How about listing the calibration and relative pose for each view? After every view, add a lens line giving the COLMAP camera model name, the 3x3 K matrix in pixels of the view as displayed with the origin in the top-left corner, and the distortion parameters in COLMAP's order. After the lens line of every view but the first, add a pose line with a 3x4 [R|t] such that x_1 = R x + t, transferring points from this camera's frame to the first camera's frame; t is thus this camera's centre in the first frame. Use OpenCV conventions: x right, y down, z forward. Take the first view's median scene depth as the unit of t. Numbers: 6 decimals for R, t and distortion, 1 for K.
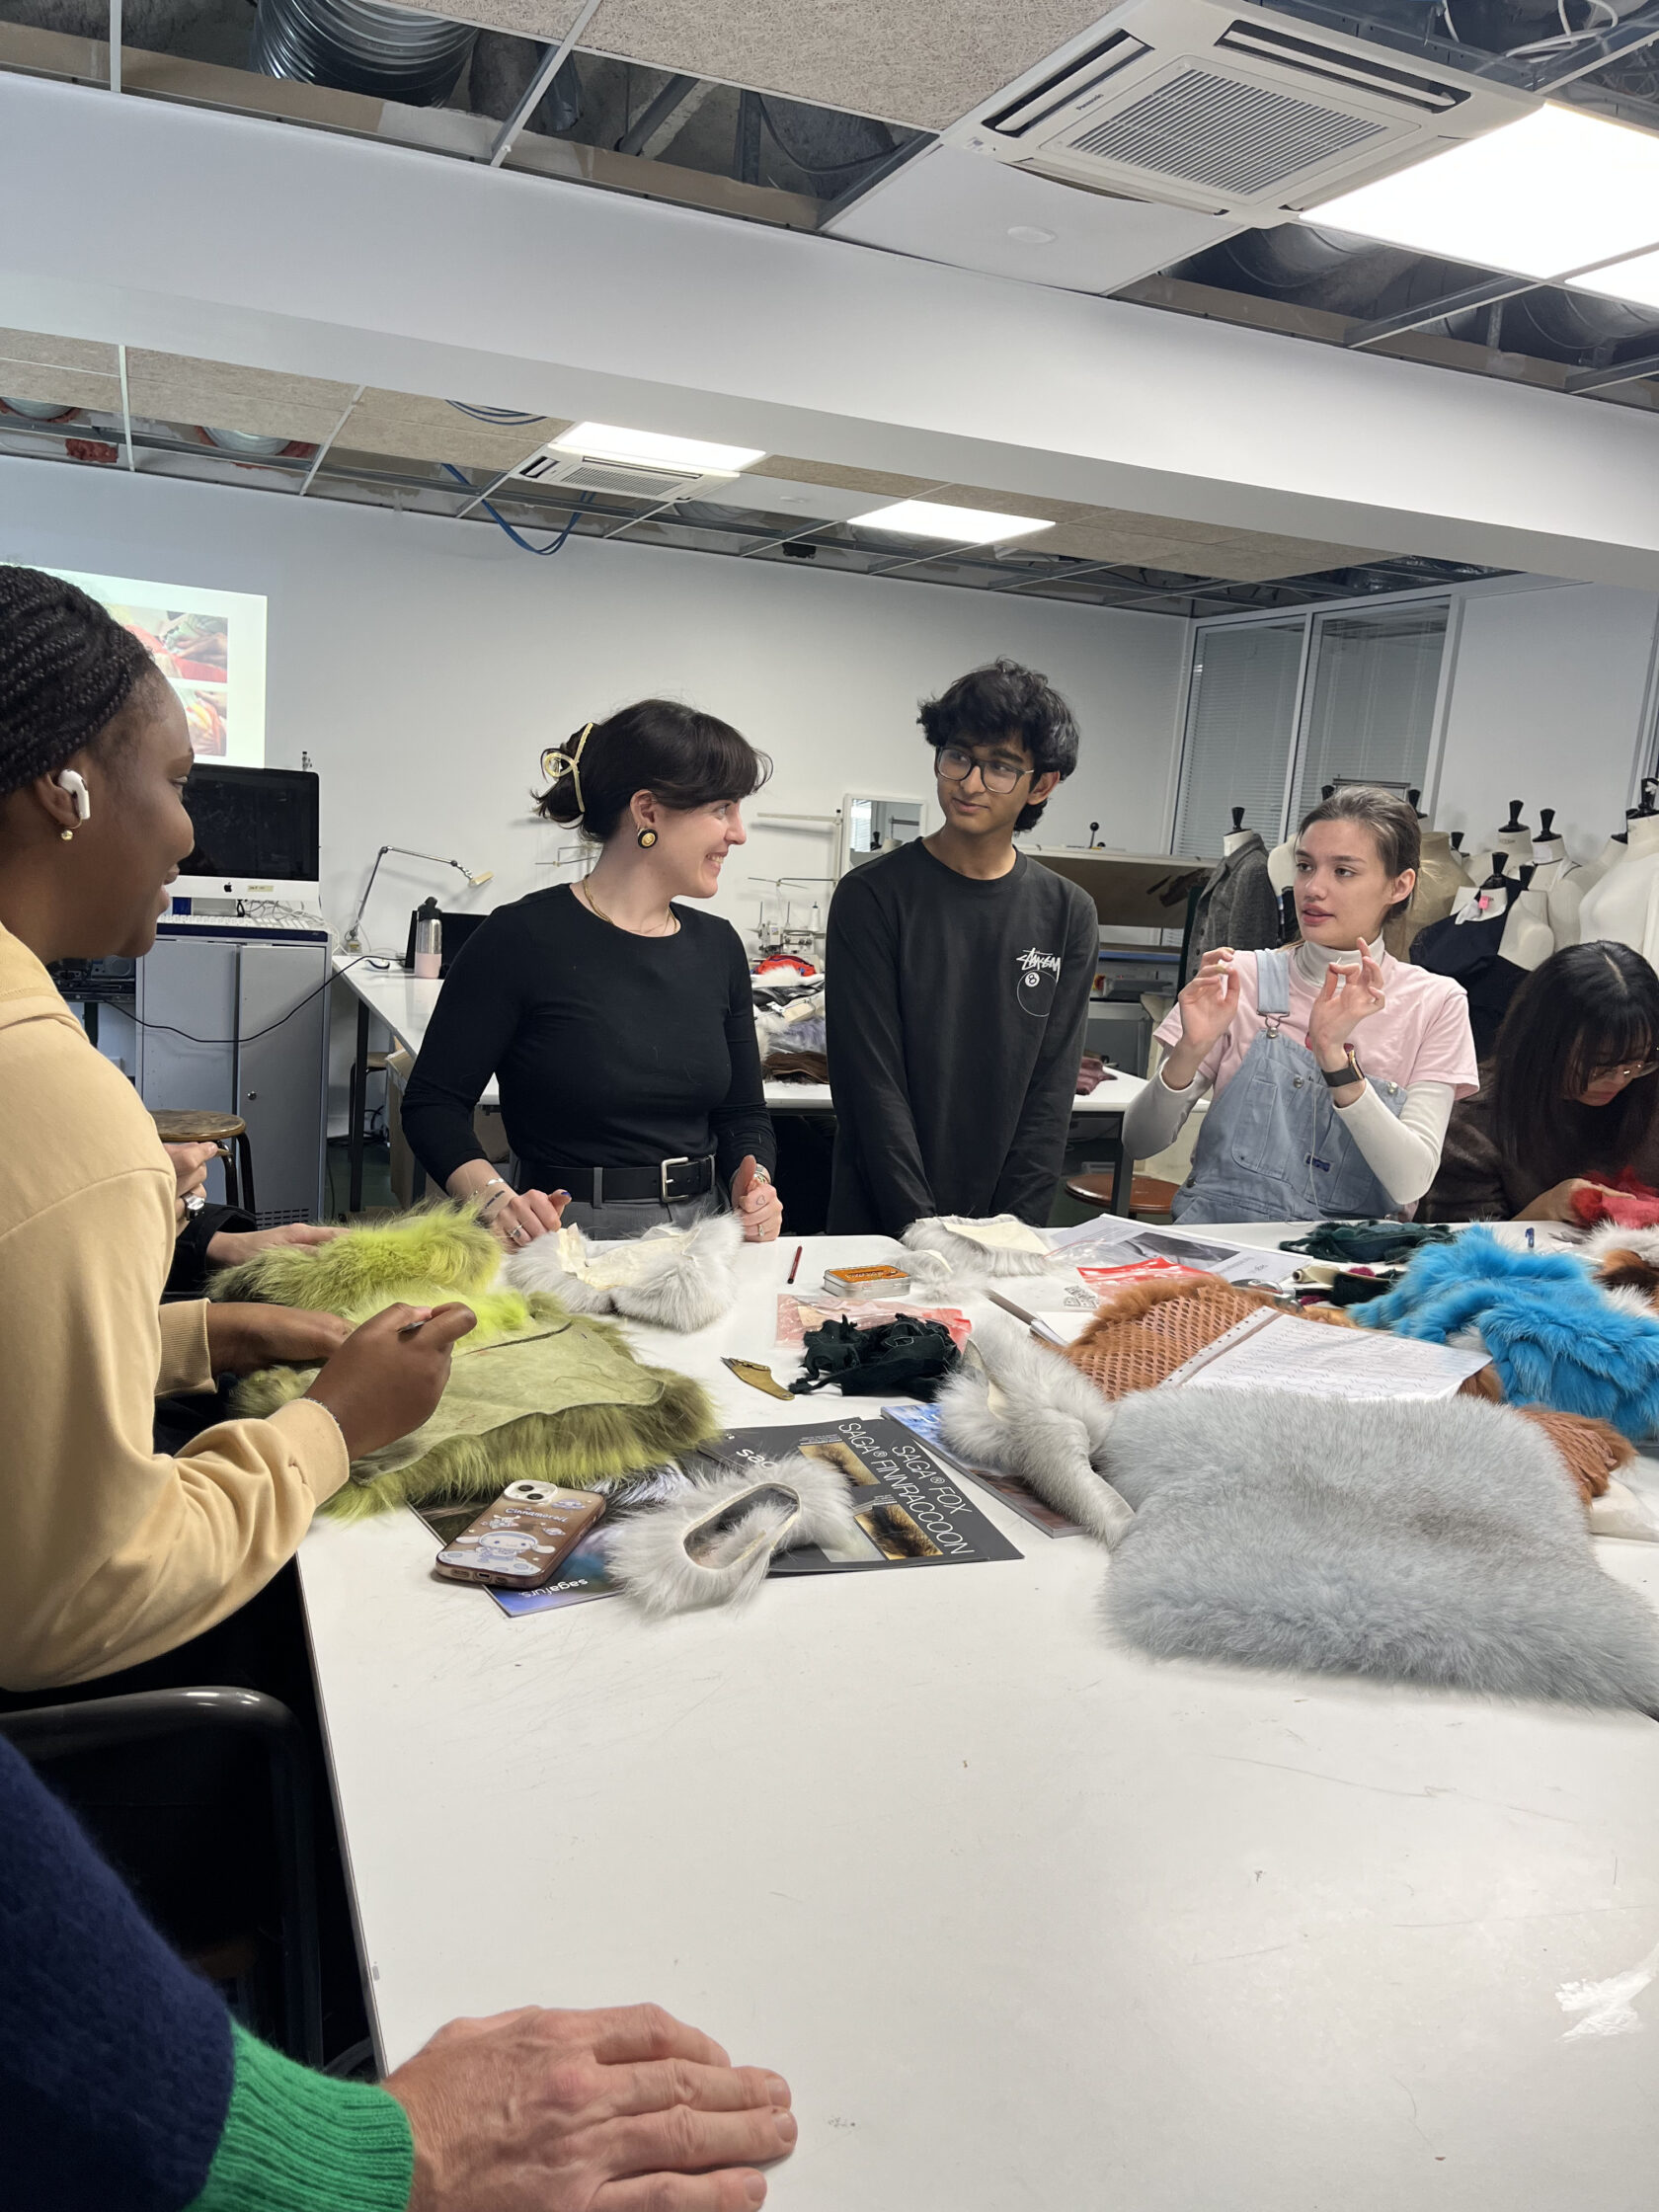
lens RADIAL K [[1781.9, 0, 846.8], [0, 1781.9, 1089.8], [0, 0, 1]] dist [0.053574, -0.043278]
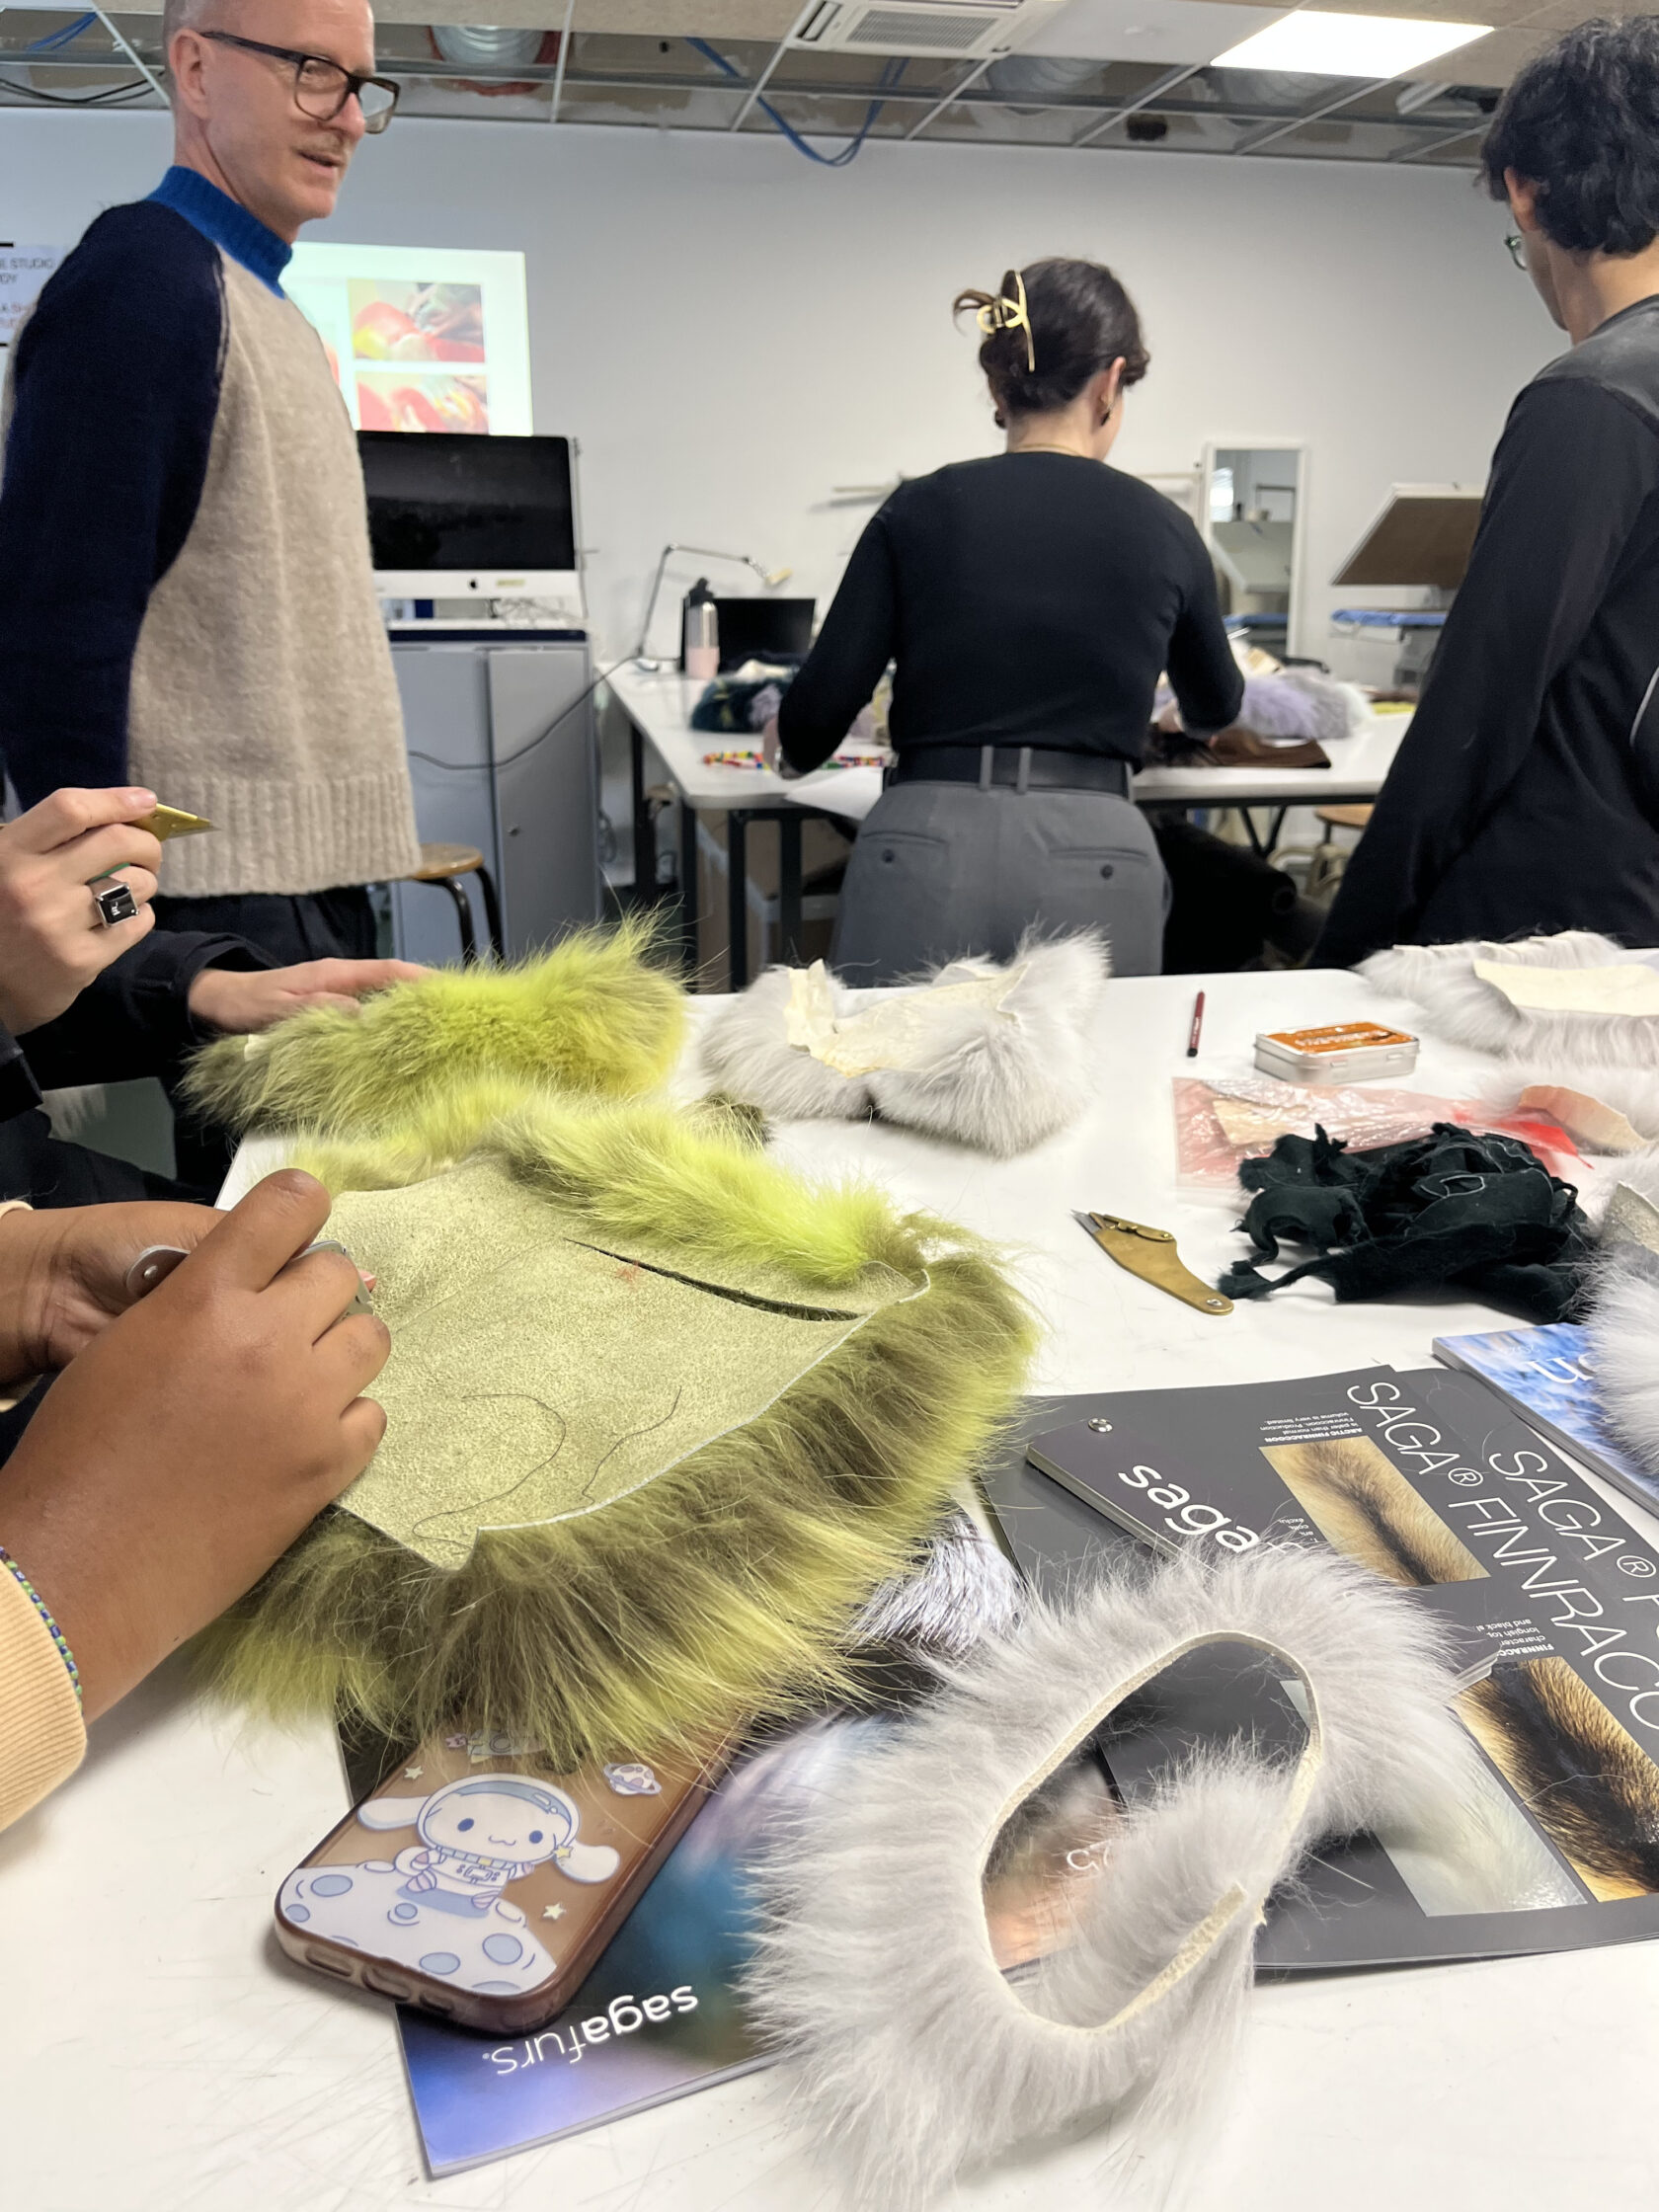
lens RADIAL K [[1781.9, 0, 810.6], [0, 1781.9, 1099.5], [0, 0, 1]] dist [0.053574, -0.043278]
pose [[0.978048, -0.007515, -0.208246, -0.036871], [0.037652, 0.989274, 0.141138, 0.043121], [0.204951, -0.145881, 0.967840, 0.487318]]
